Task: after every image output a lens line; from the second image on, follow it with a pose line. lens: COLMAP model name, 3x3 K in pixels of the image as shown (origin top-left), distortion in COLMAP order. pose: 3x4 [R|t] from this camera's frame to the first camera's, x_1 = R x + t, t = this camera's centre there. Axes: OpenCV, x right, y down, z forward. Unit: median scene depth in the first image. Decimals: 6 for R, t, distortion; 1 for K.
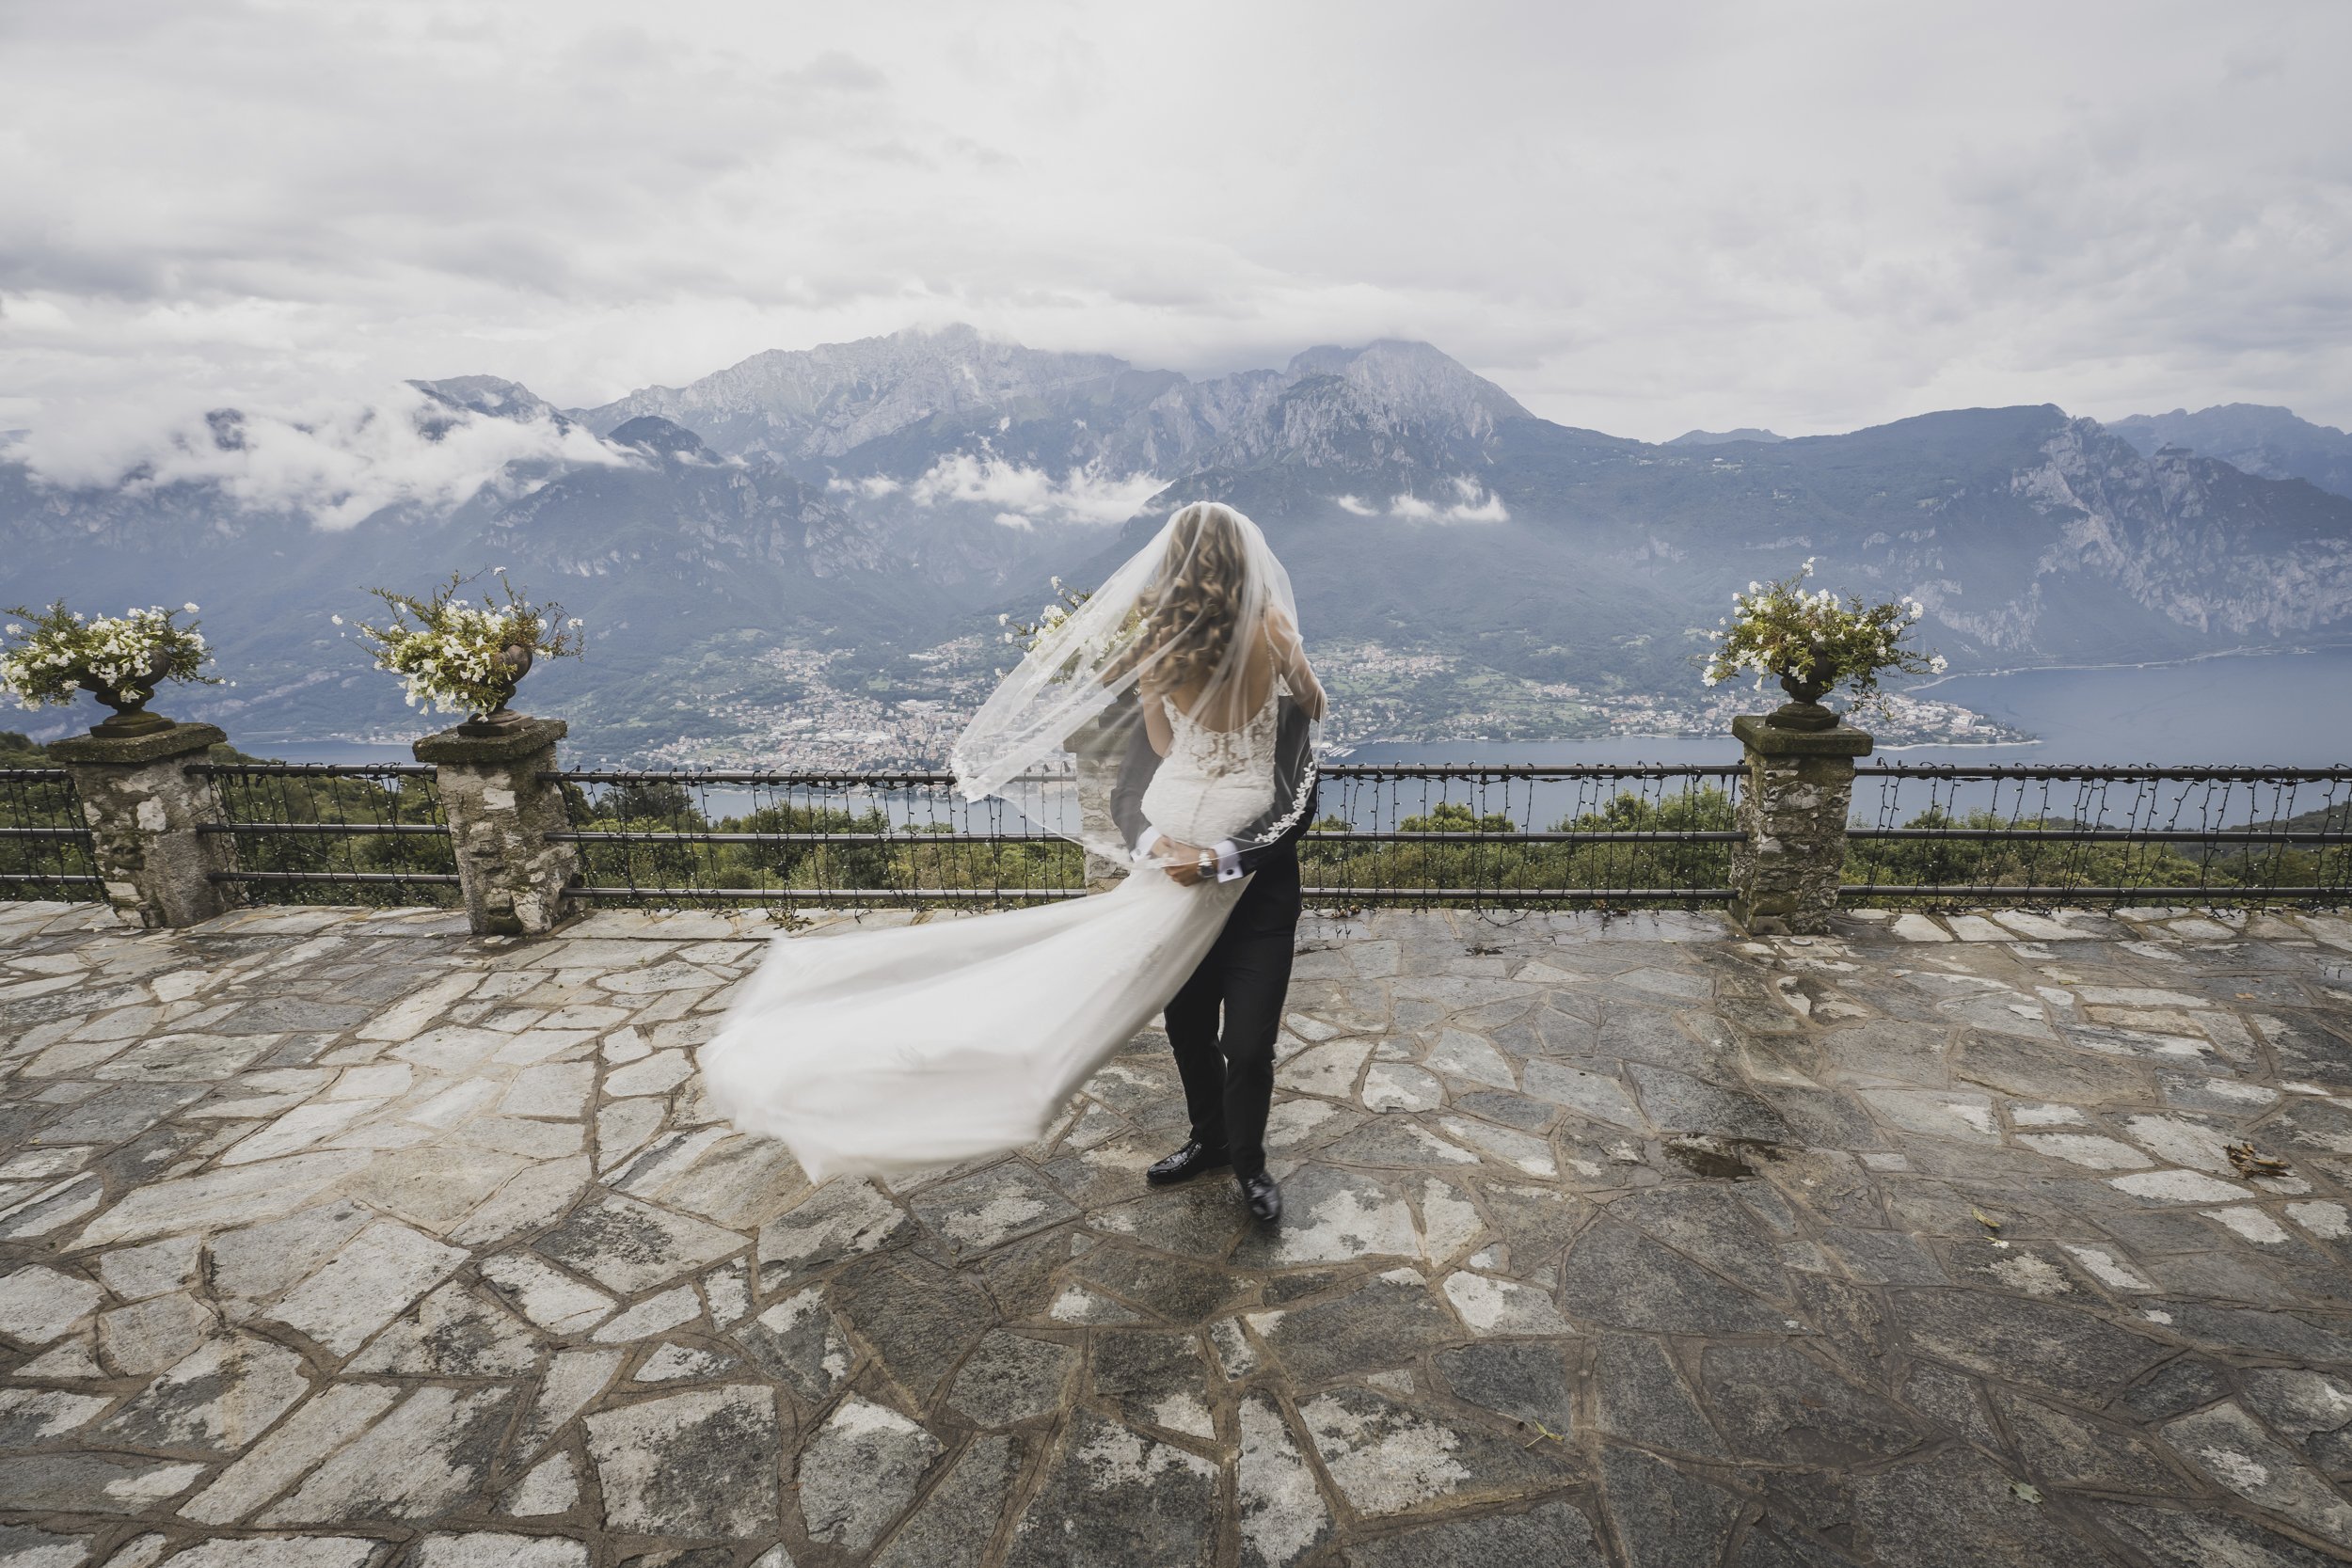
lens RADIAL K [[1168.7, 0, 1244.9], [0, 1168.7, 800.2], [0, 0, 1]] dist [-0.006746, -0.000335]
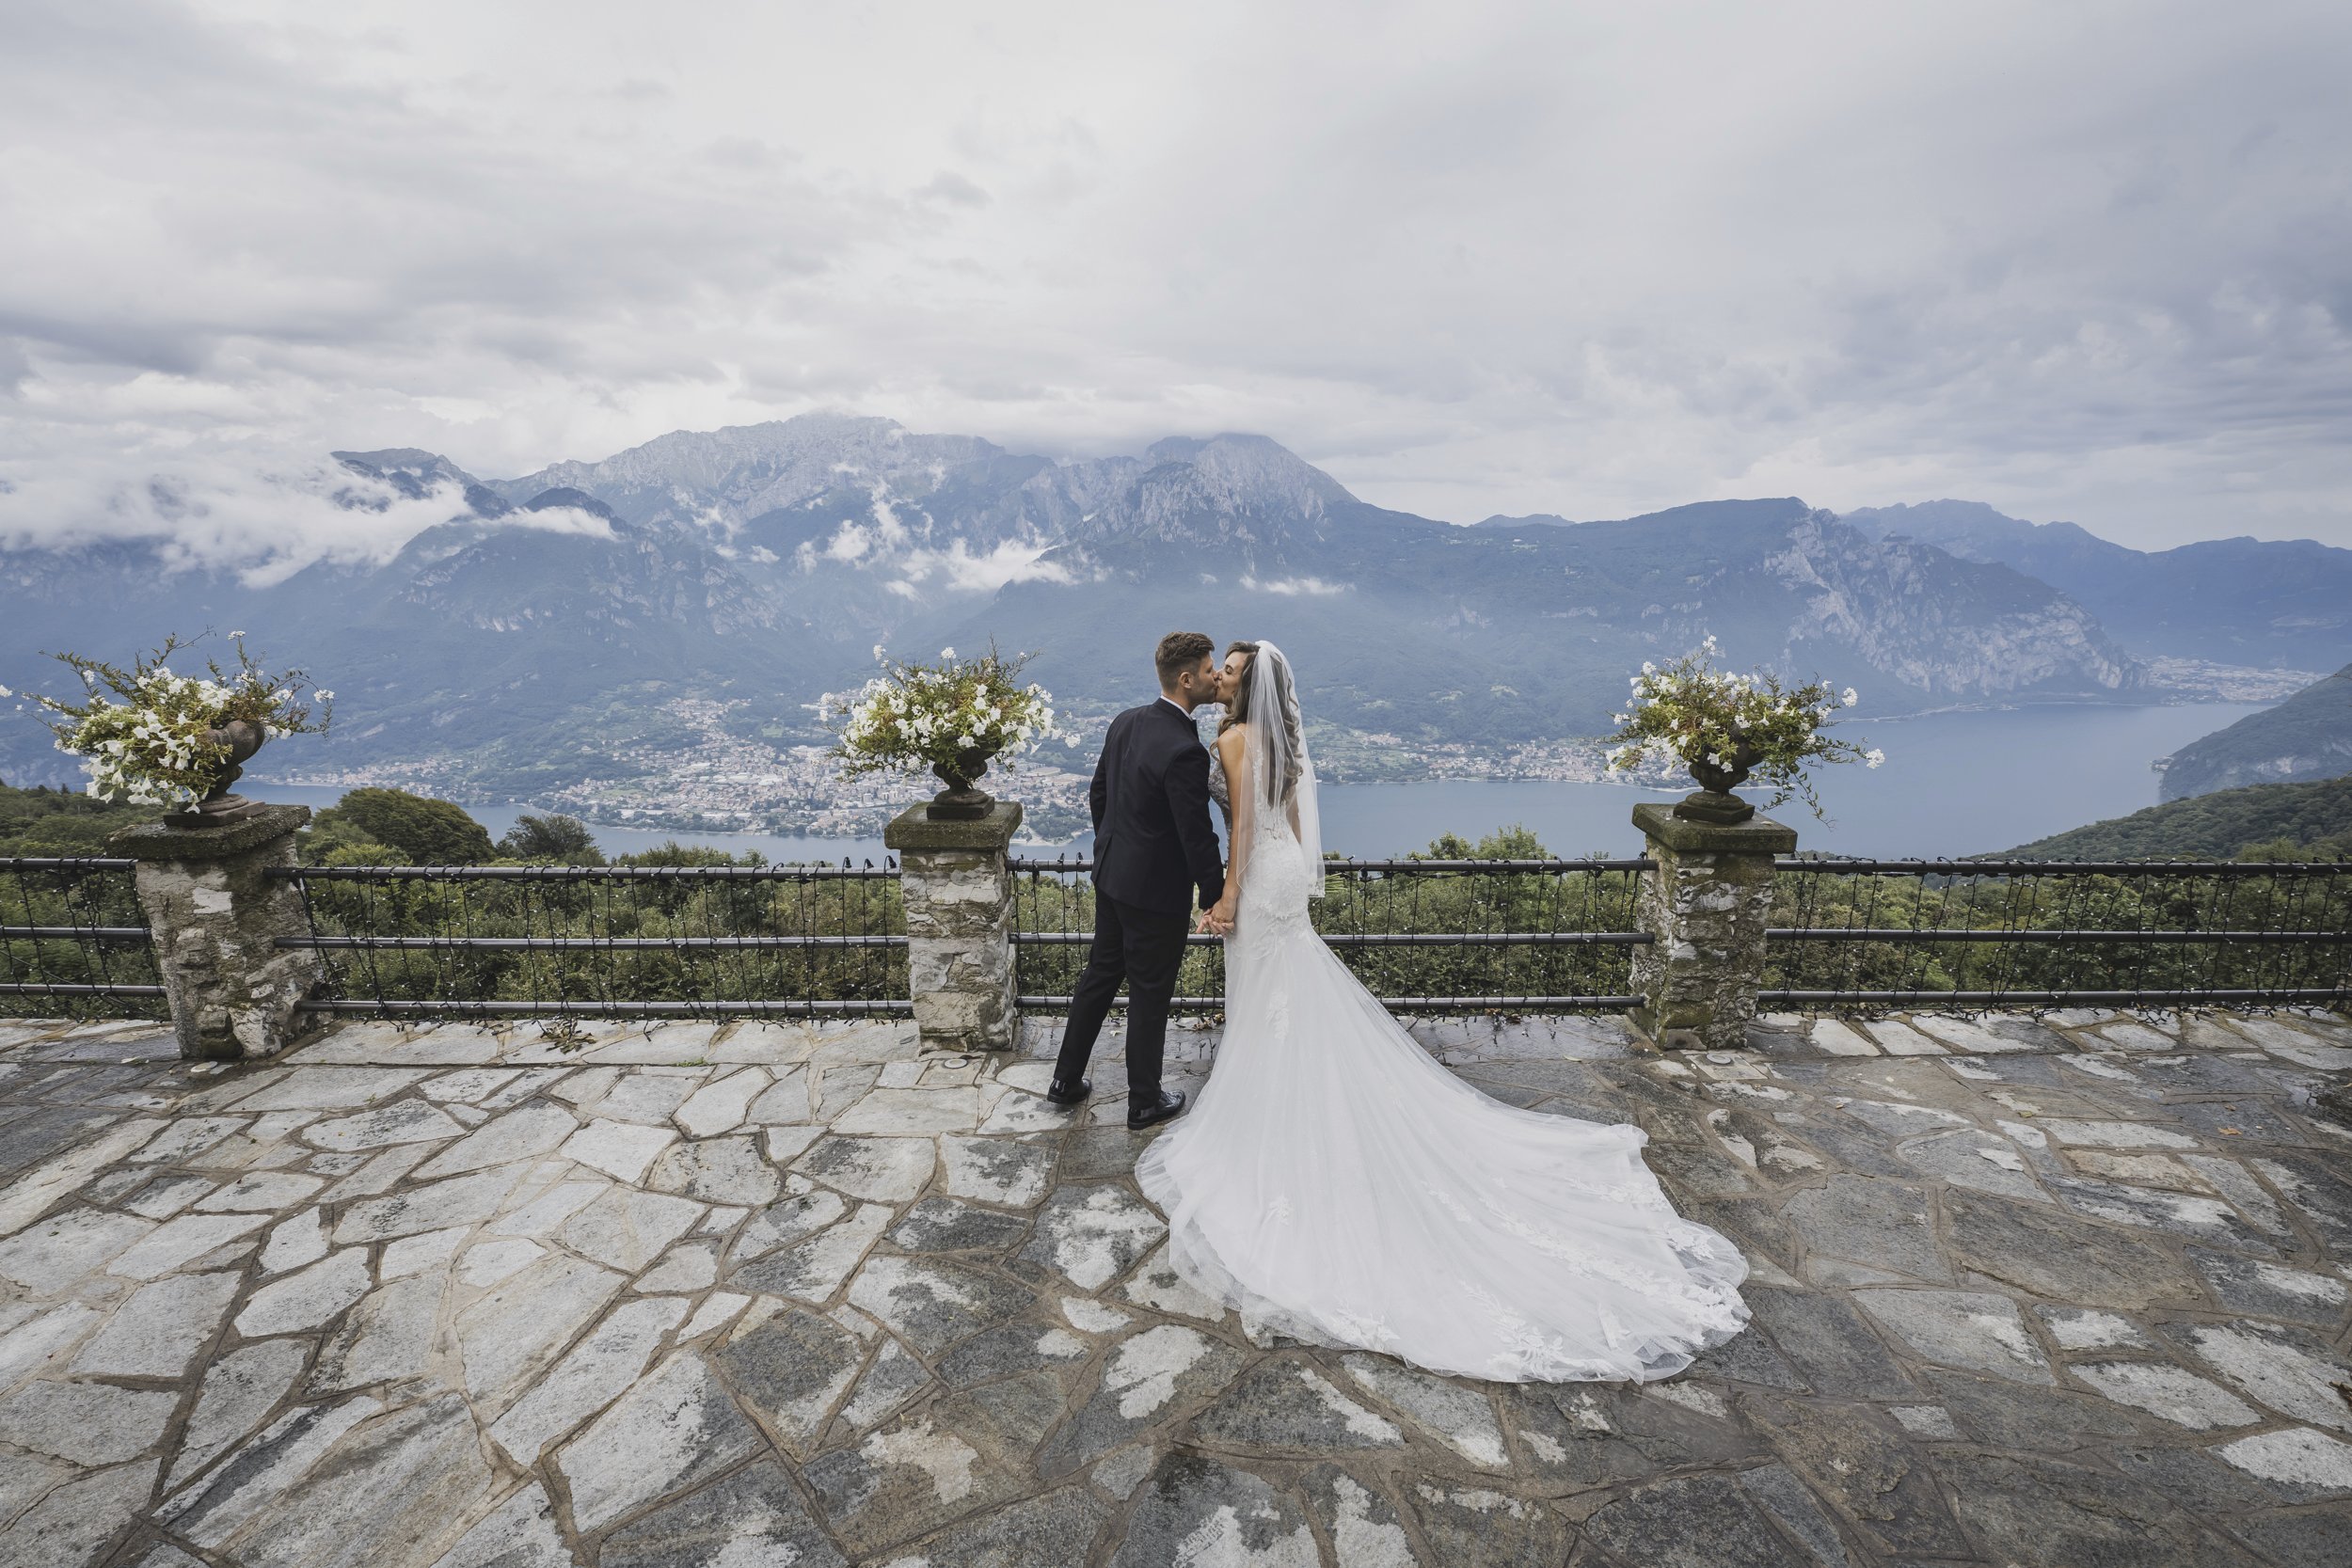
lens RADIAL K [[1044.0, 0, 1163.8], [0, 1044.0, 781.5], [0, 0, 1]] dist [-0.006846, -0.000865]
pose [[0.998479, 0.001428, 0.055115, 0.007277], [0.001431, 0.998657, -0.051791, -0.046560], [-0.055114, 0.051791, 0.997136, 0.201778]]
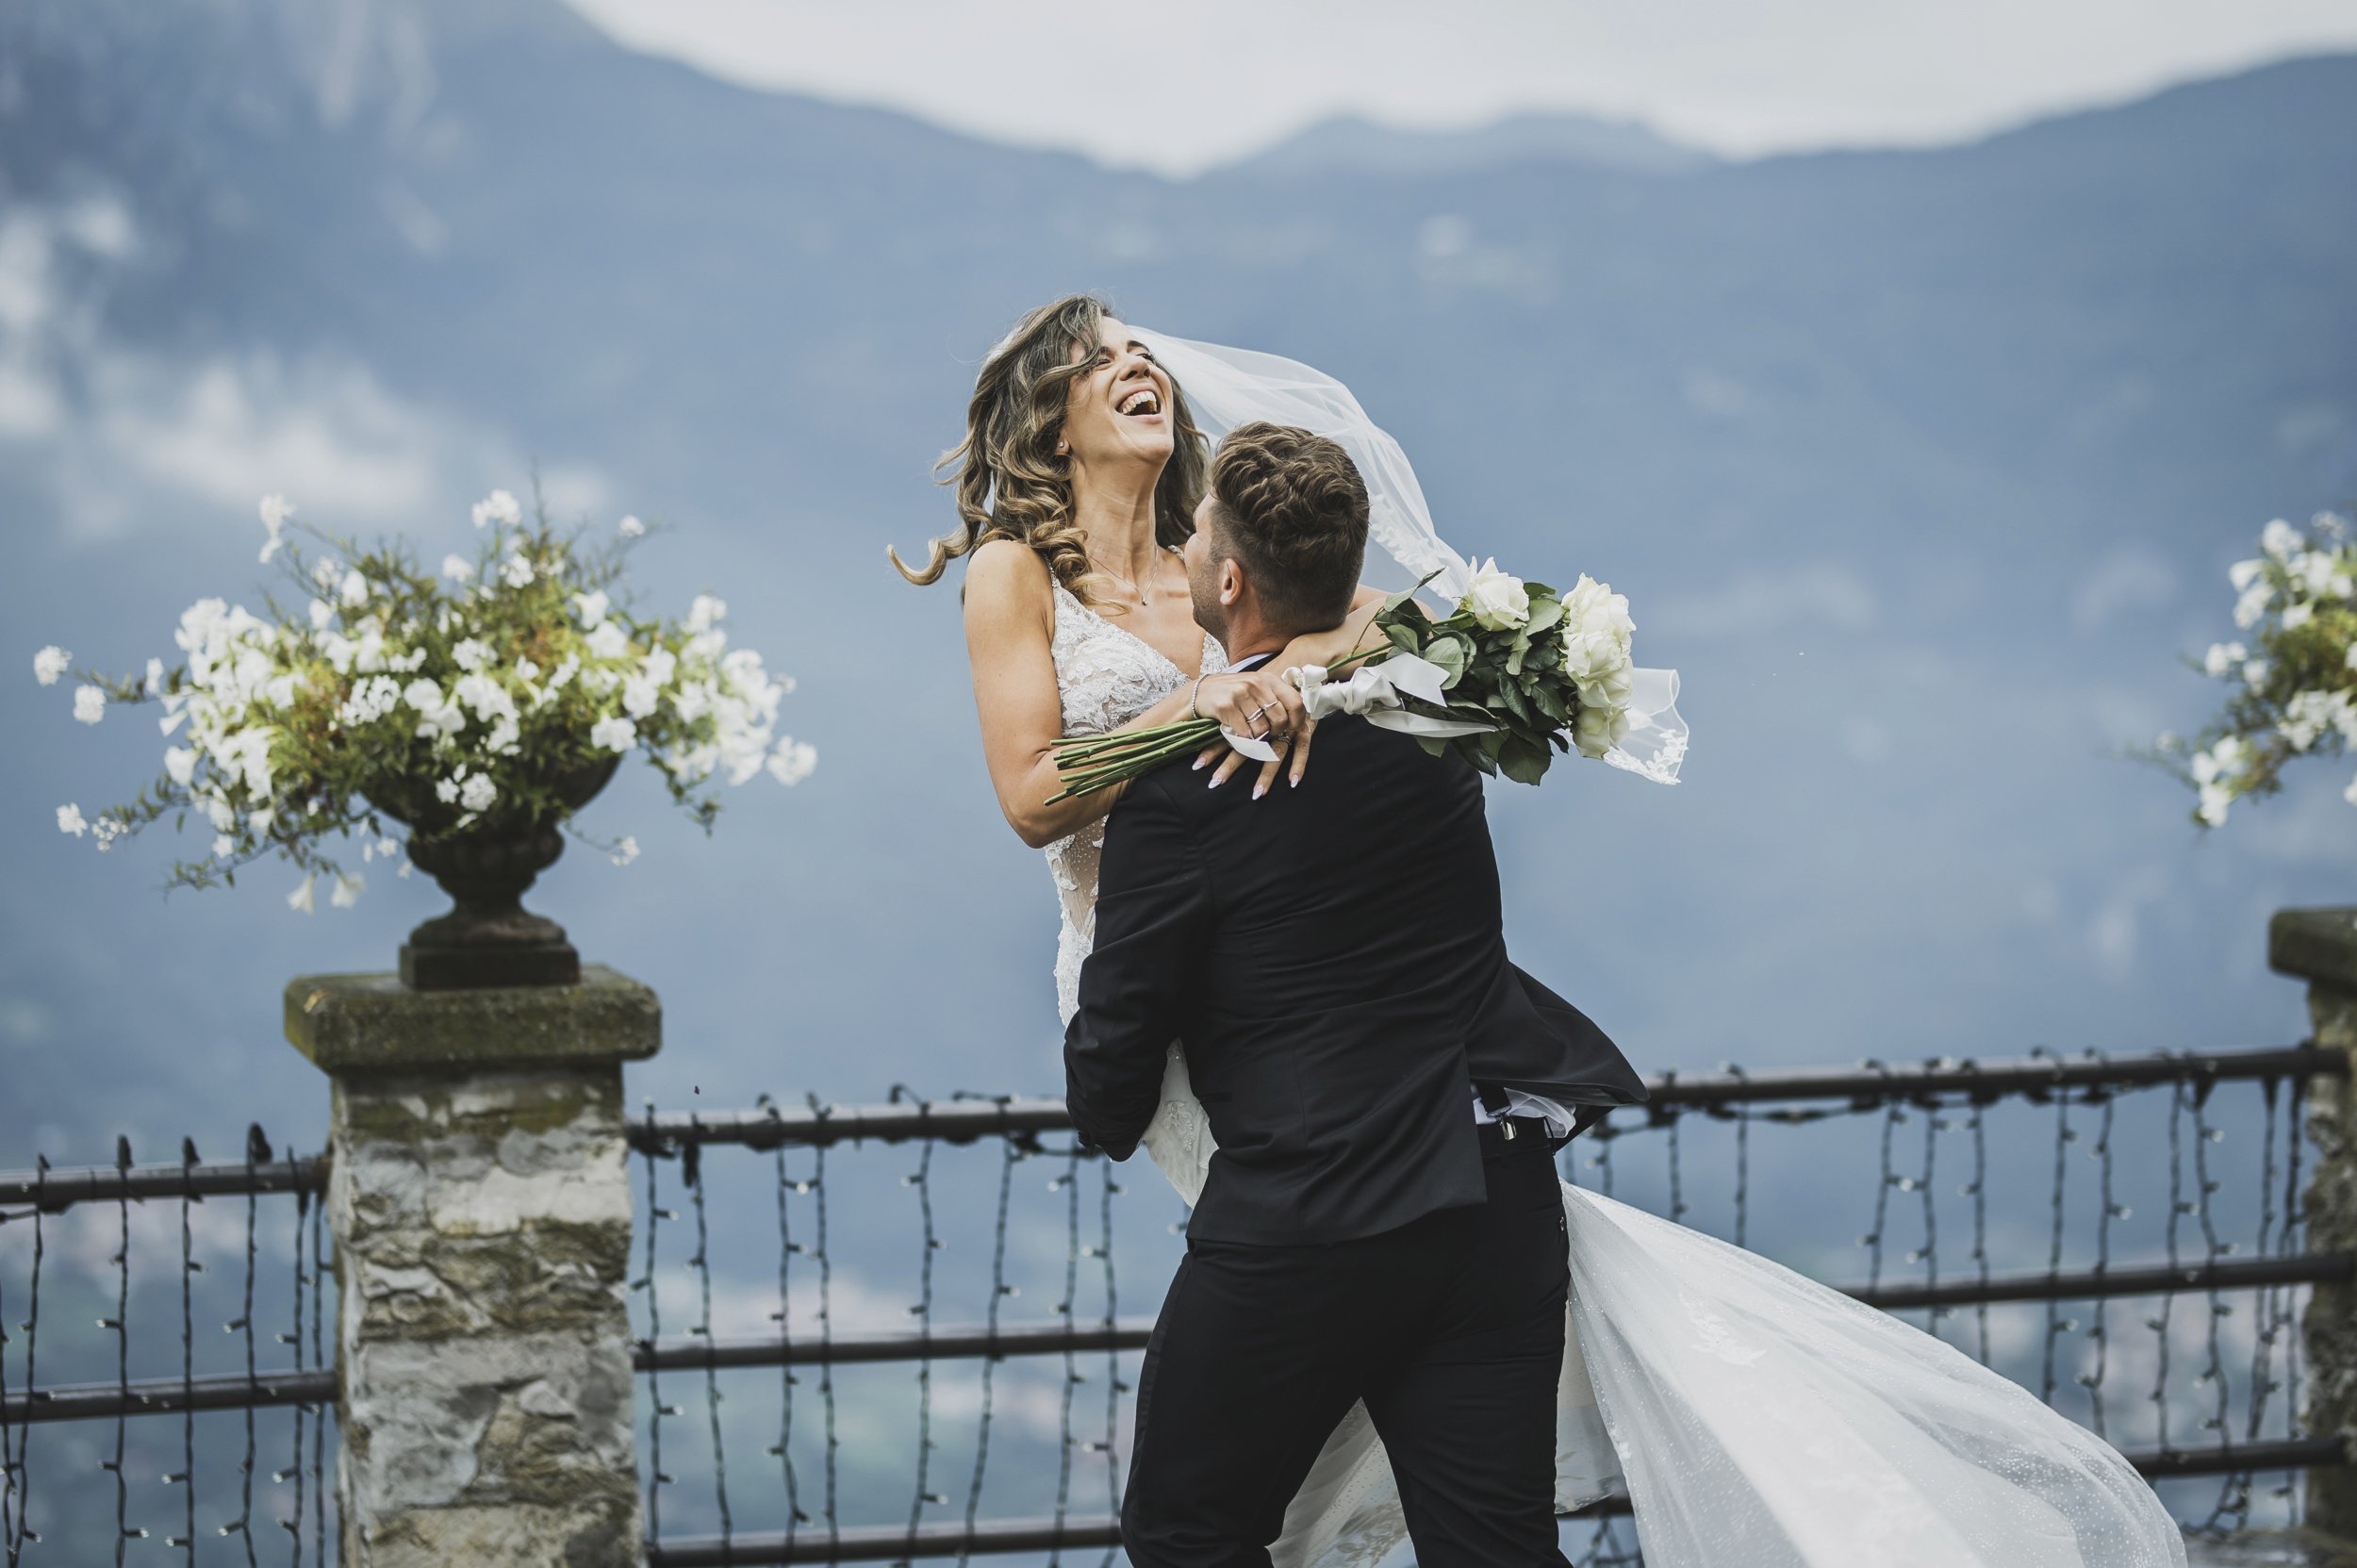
lens RADIAL K [[5956.2, 0, 1178.5], [0, 5956.2, 784.0], [0, 0, 1]] dist [-0.091667, 0.195531]
pose [[0.946029, -0.018966, 0.323526, -0.404202], [0.079824, 0.981167, -0.175898, 0.158713], [-0.314096, 0.192230, 0.929726, -0.458776]]
